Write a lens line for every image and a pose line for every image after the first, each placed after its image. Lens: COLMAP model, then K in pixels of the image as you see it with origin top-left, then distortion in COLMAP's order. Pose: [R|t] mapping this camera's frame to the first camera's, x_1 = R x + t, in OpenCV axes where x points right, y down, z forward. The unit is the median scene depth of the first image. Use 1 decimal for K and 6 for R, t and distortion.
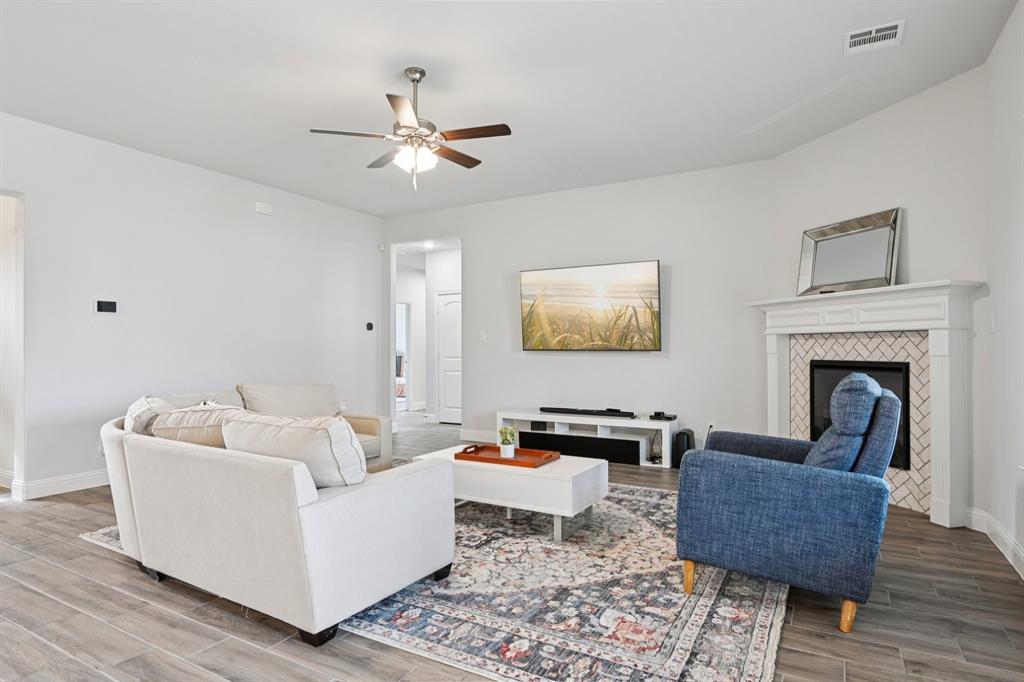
lens RADIAL K [[568.4, 0, 523.0], [0, 568.4, 345.0], [0, 0, 1]] dist [-0.005475, -0.001854]
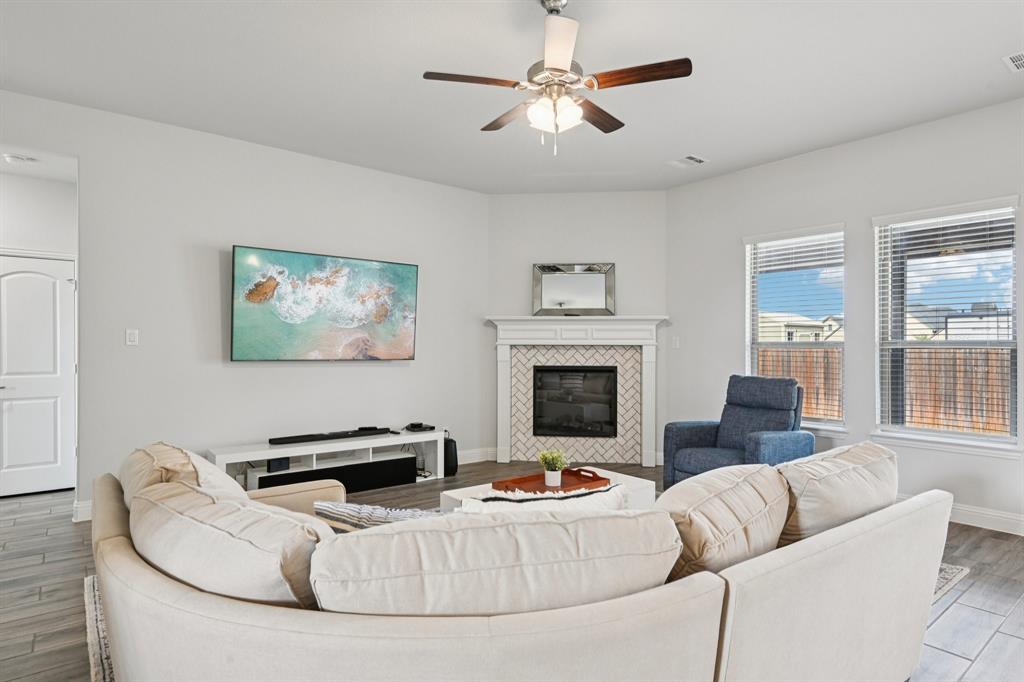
lens RADIAL K [[547.6, 0, 530.7], [0, 547.6, 348.2], [0, 0, 1]] dist [-0.005495, -0.004577]
pose [[0.378892, 0.004013, 0.925432, -0.751608], [-0.008056, 0.999967, -0.001038, -0.013852], [-0.925406, -0.007062, 0.378912, 0.646726]]
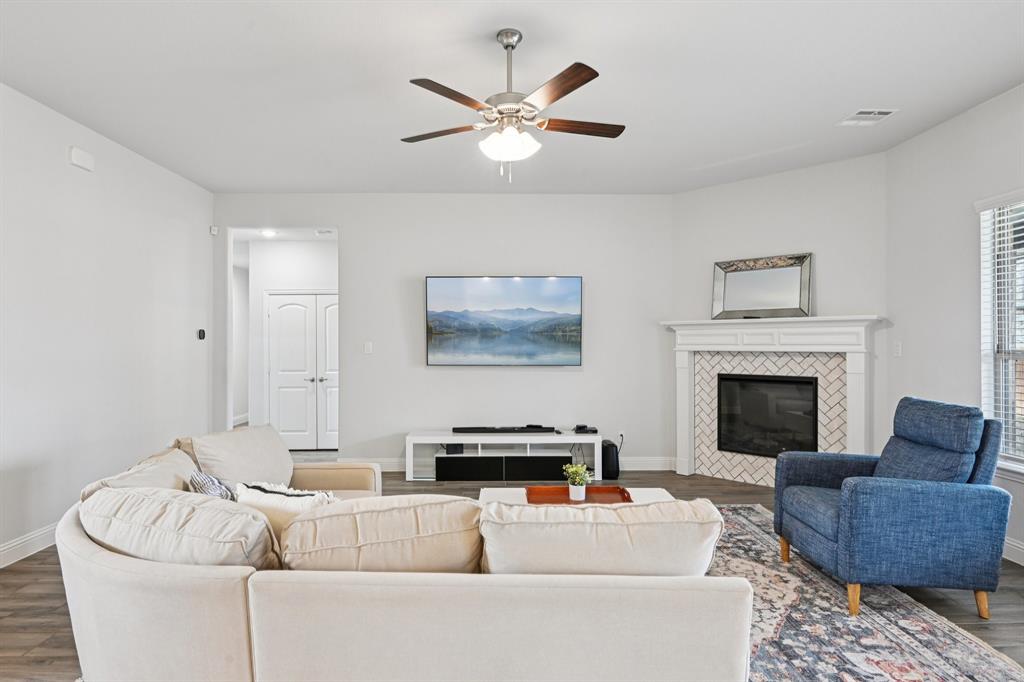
lens RADIAL K [[547.6, 0, 515.9], [0, 547.6, 345.3], [0, 0, 1]] dist [-0.005495, -0.004577]
pose [[0.863707, 0.001281, 0.503993, -0.494230], [-0.004302, 0.999979, 0.004832, -0.042220], [-0.503976, -0.006342, 0.863694, 0.288329]]
